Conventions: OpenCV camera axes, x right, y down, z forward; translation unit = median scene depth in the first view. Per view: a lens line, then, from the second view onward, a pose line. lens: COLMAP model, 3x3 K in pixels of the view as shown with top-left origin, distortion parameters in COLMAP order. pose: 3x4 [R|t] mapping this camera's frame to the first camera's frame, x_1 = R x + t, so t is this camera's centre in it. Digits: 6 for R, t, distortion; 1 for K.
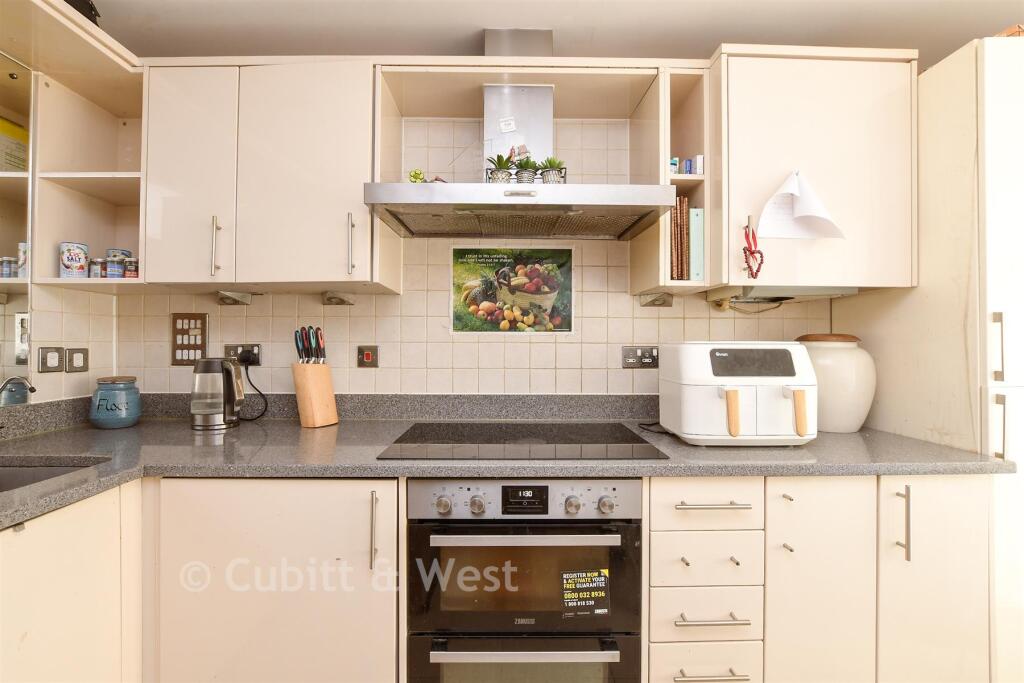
lens RADIAL K [[451.0, 0, 514.7], [0, 451.0, 339.8], [0, 0, 1]] dist [-0.003733, 0.000223]
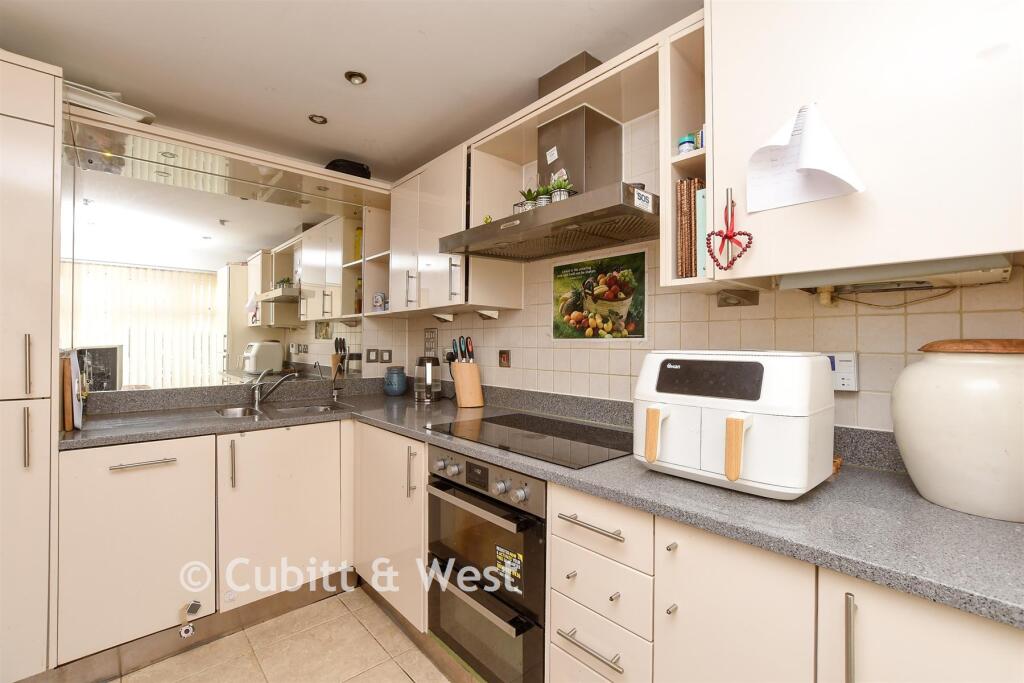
lens RADIAL K [[451.0, 0, 516.3], [0, 451.0, 341.7], [0, 0, 1]] dist [-0.003733, 0.000223]
pose [[0.664184, -0.002055, -0.747567, 0.660849], [0.002247, 0.999997, -0.000753, -0.010195], [0.747566, -0.001180, 0.664186, 0.162828]]
